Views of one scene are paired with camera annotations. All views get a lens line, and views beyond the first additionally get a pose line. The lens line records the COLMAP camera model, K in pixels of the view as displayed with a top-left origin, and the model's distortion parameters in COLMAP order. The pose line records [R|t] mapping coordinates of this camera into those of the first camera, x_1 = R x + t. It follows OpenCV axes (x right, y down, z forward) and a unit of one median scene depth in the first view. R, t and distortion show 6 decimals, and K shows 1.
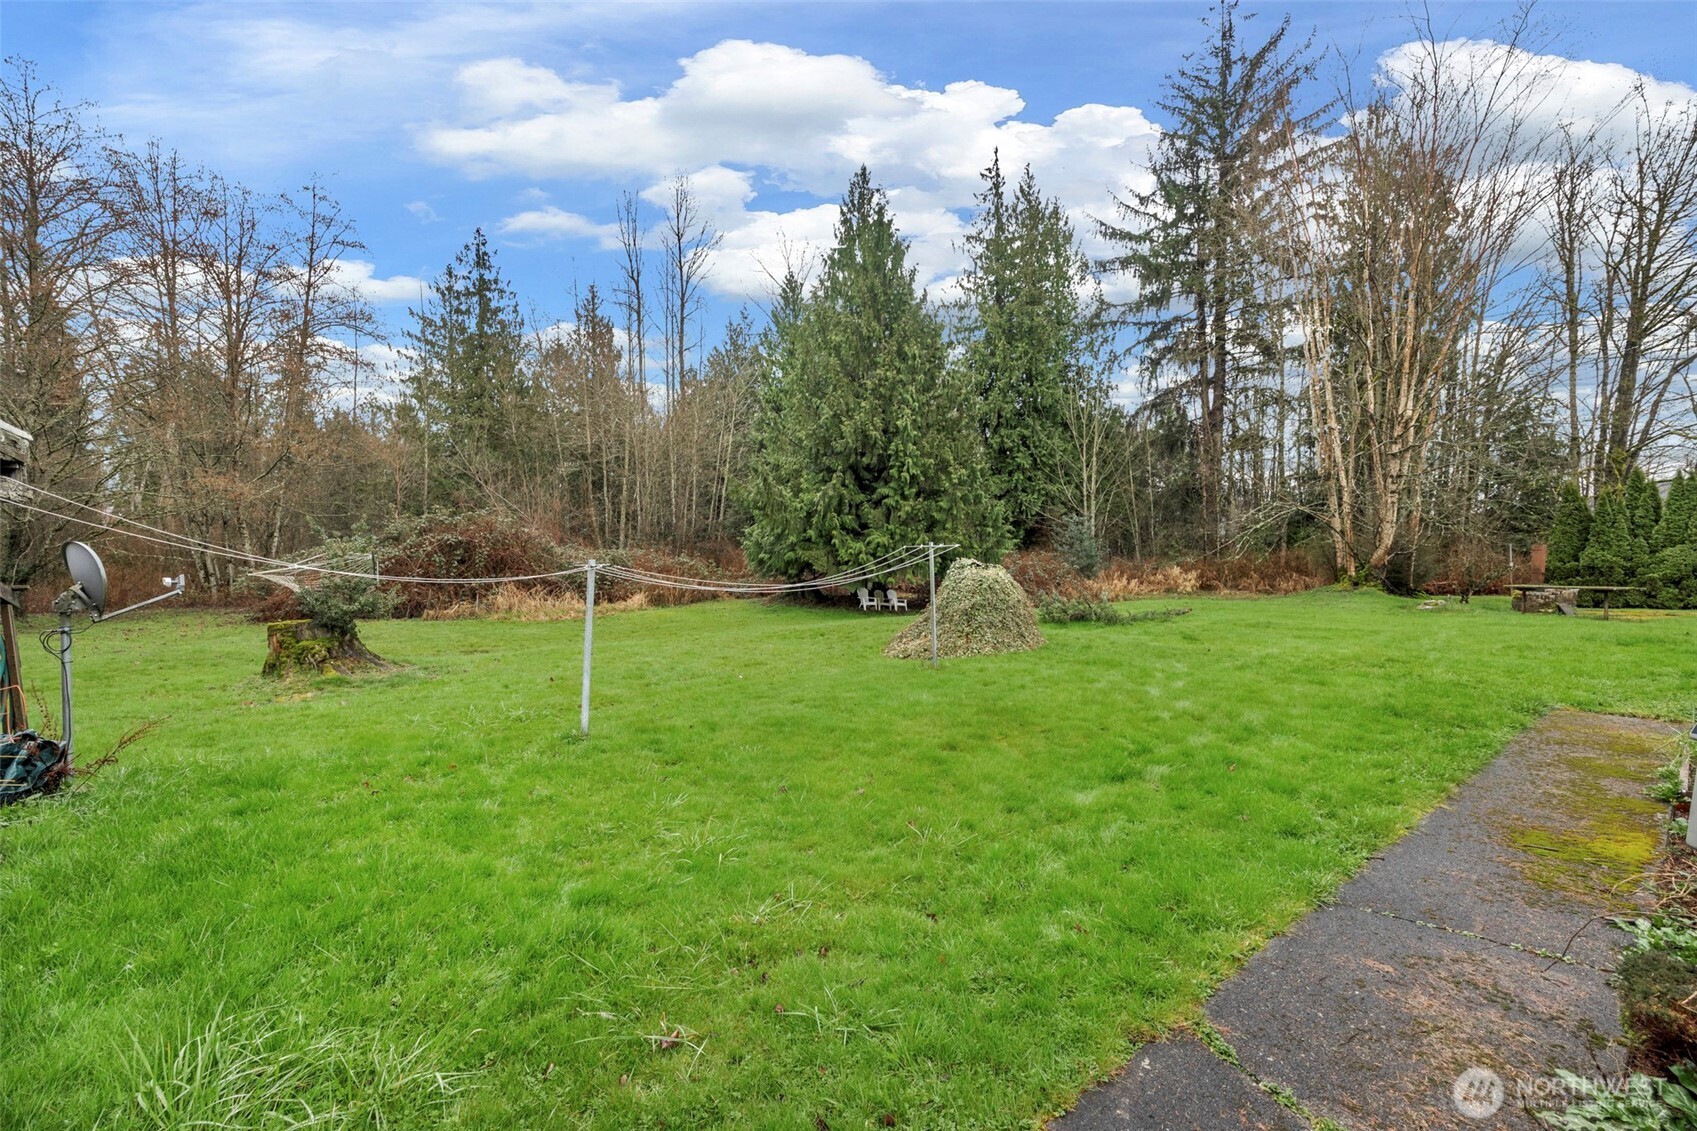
lens RADIAL K [[687.3, 0, 786.5], [0, 687.3, 572.4], [0, 0, 1]] dist [0.001018, -0.000042]
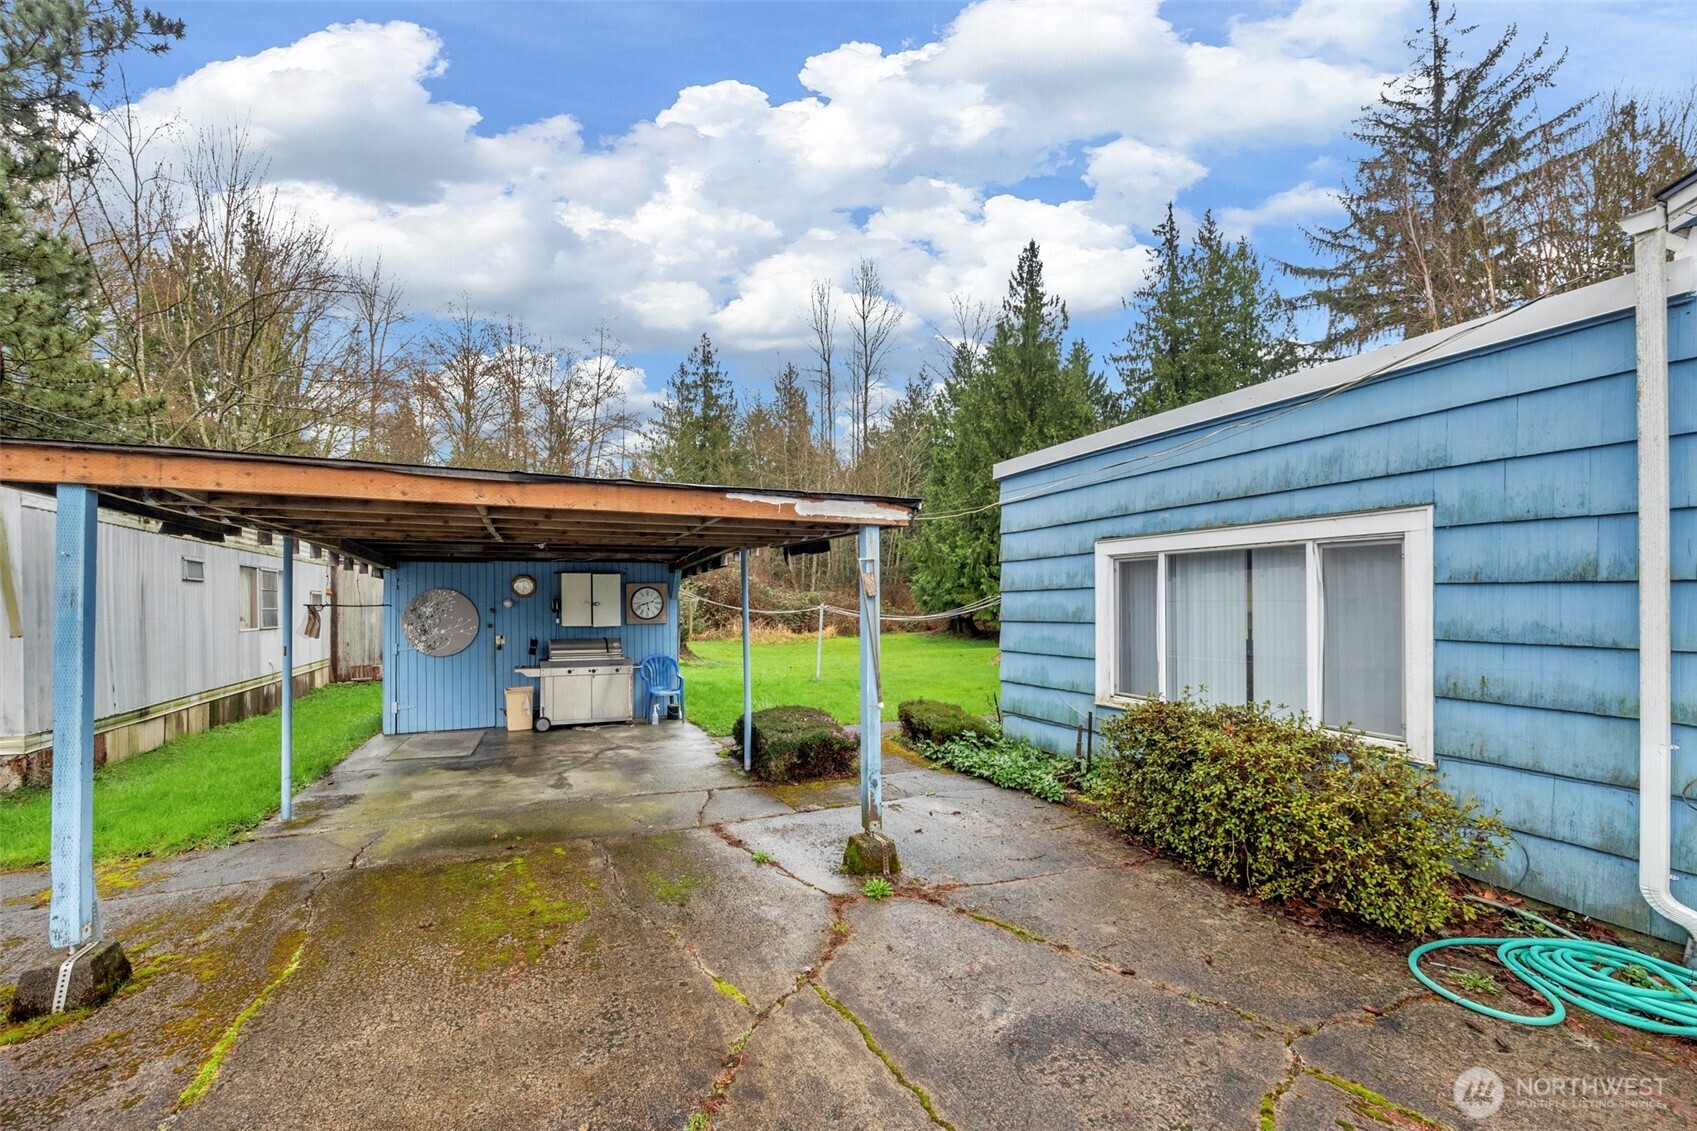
lens RADIAL K [[681.0, 0, 764.4], [0, 681.0, 600.6], [0, 0, 1]] dist [-0.008989, 0.001311]
pose [[0.956061, 0.009011, -0.293030, 0.025430], [-0.012474, 0.999873, -0.009954, -0.001556], [0.292903, 0.013172, 0.956051, -0.152061]]
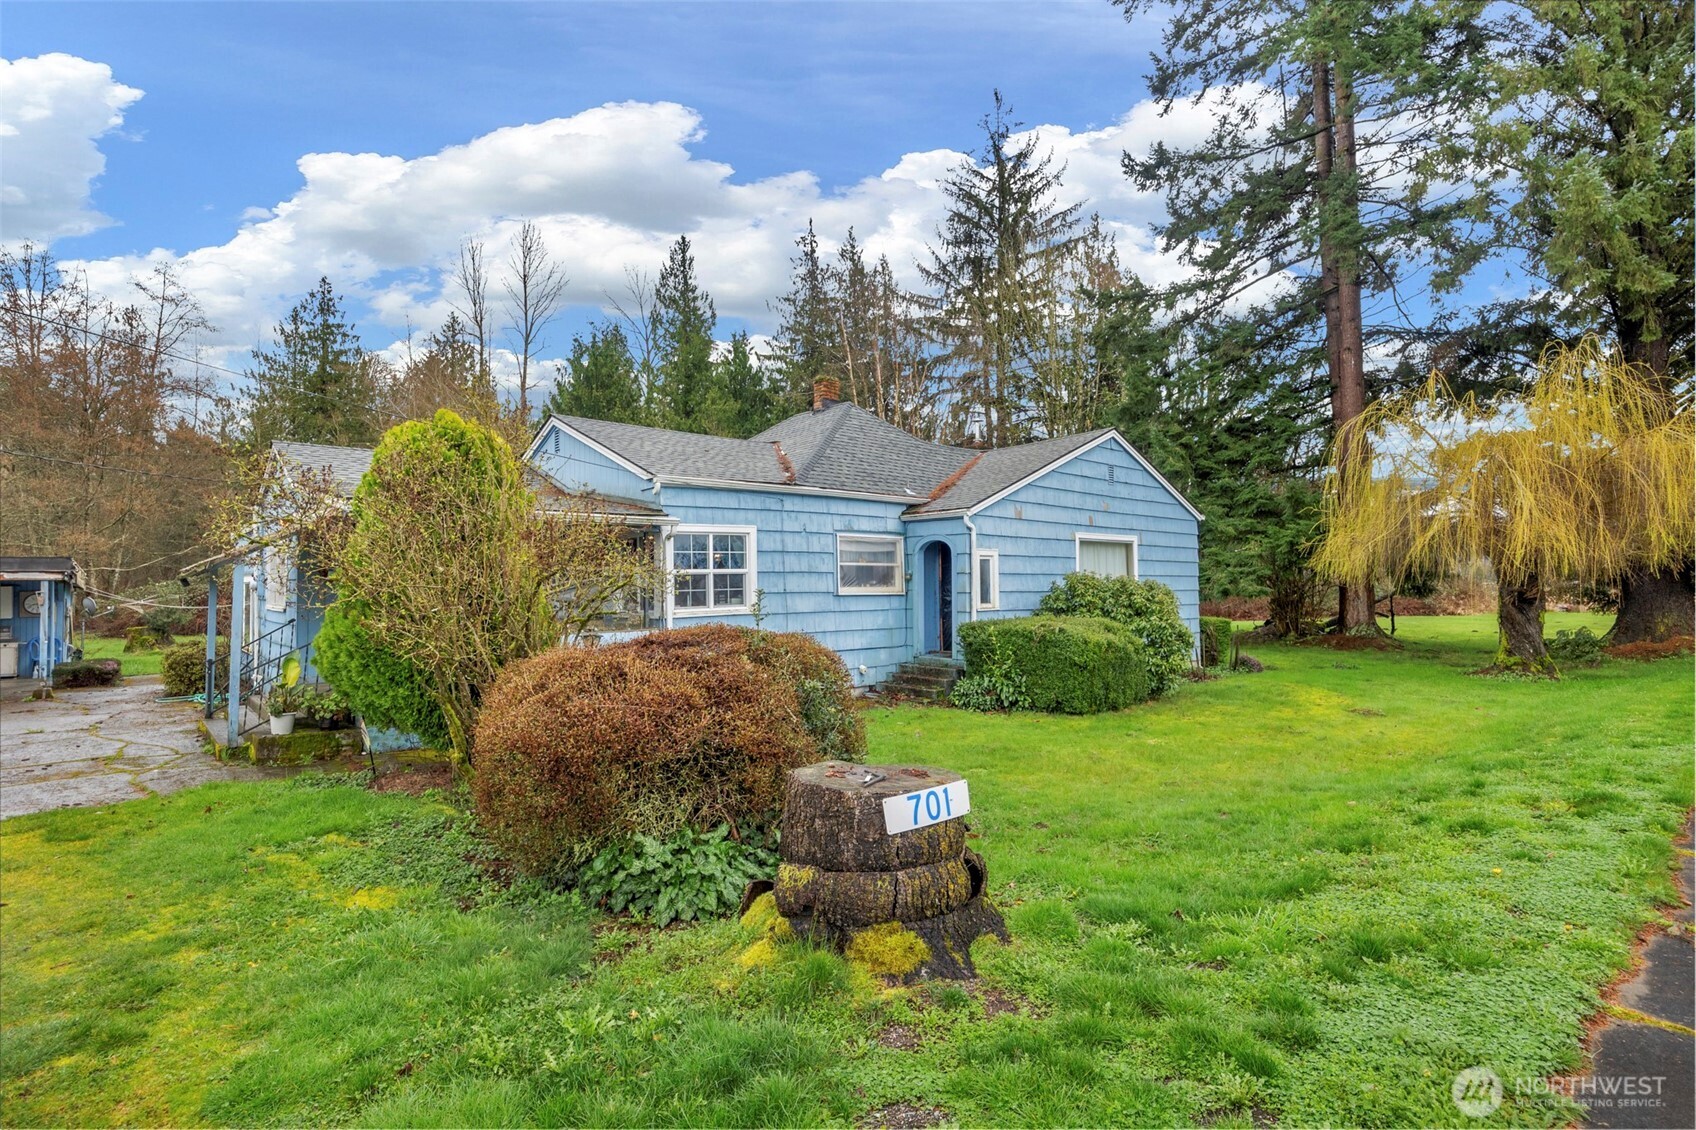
lens RADIAL K [[860.8, 0, 838.9], [0, 860.8, 549.0], [0, 0, 1]] dist [-0.015721, 0.004383]
pose [[0.996827, 0.006782, 0.079308, 0.253138], [-0.002340, 0.998430, -0.055970, -0.005832], [-0.079563, 0.055607, 0.995278, -0.373516]]
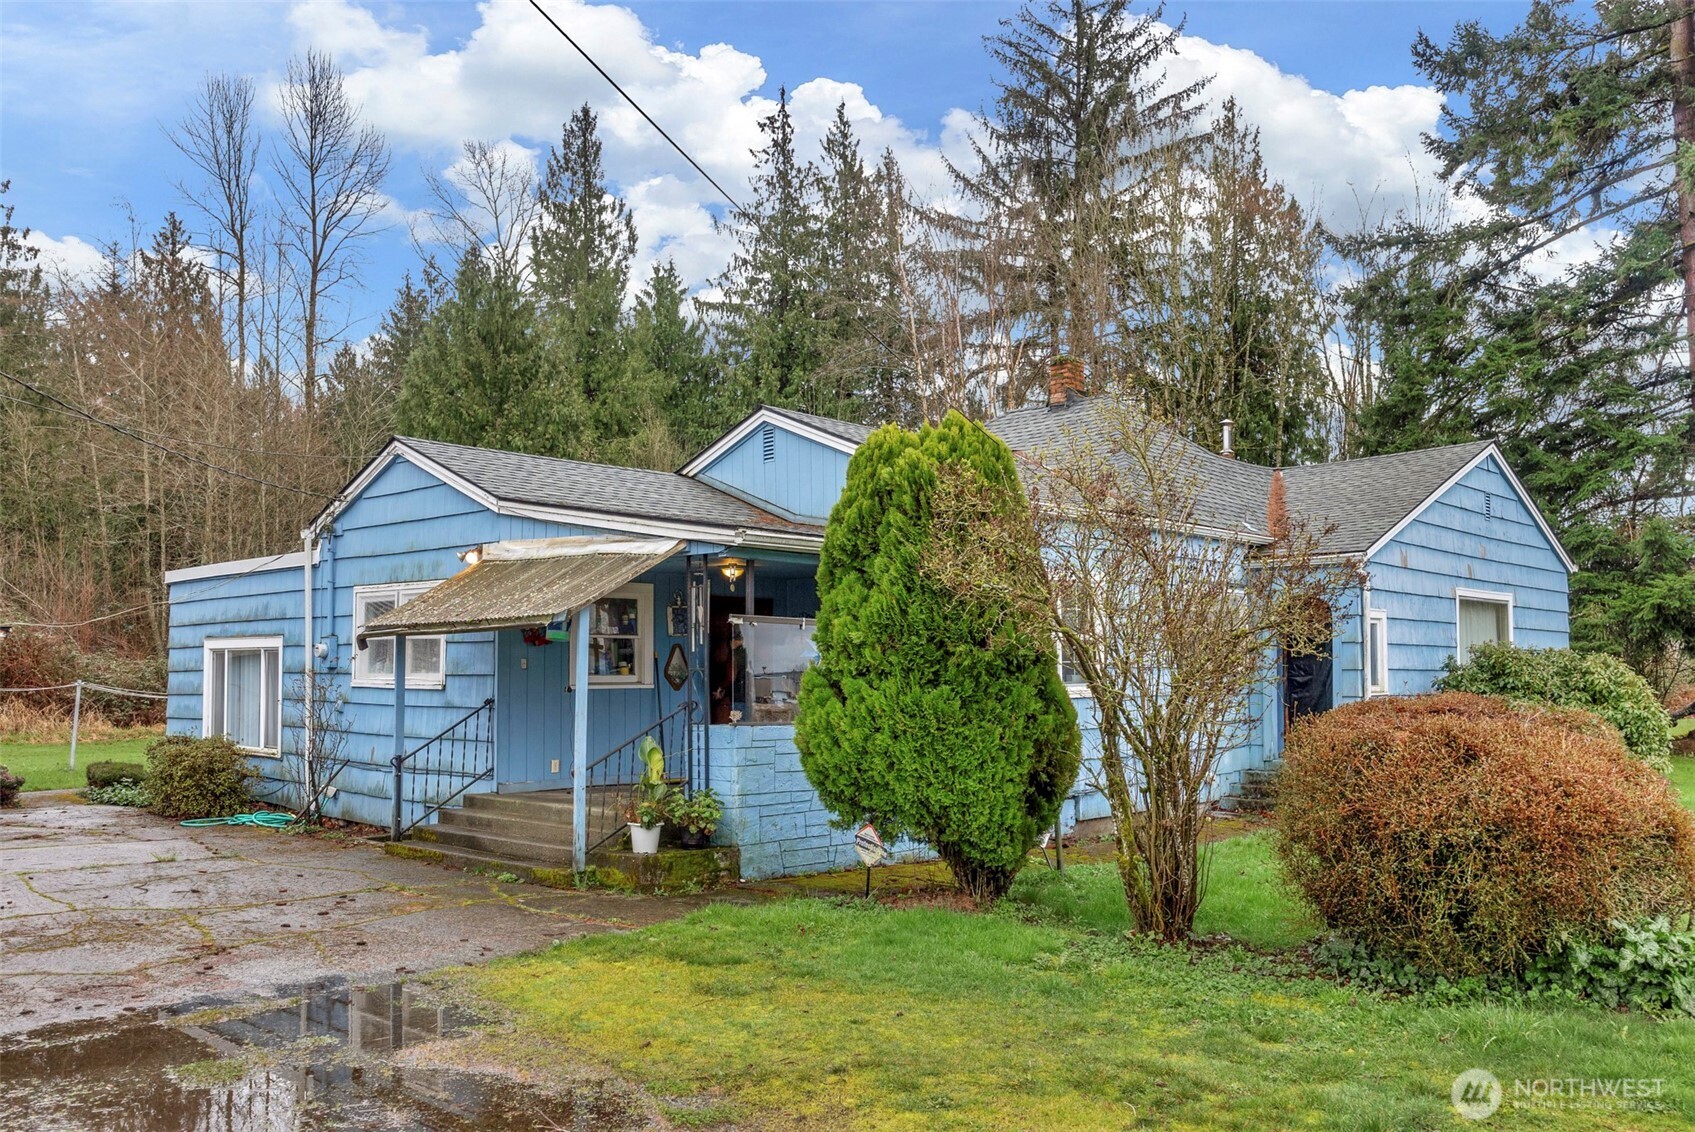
lens RADIAL K [[1386.4, 0, 845.6], [0, 1386.4, 606.8], [0, 0, 1]] dist [0.015653, -0.024372]
pose [[0.986005, 0.017619, 0.165785, 0.146563], [-0.007664, 0.998139, -0.060497, -0.001588], [-0.166542, 0.058380, 0.984305, -0.397090]]
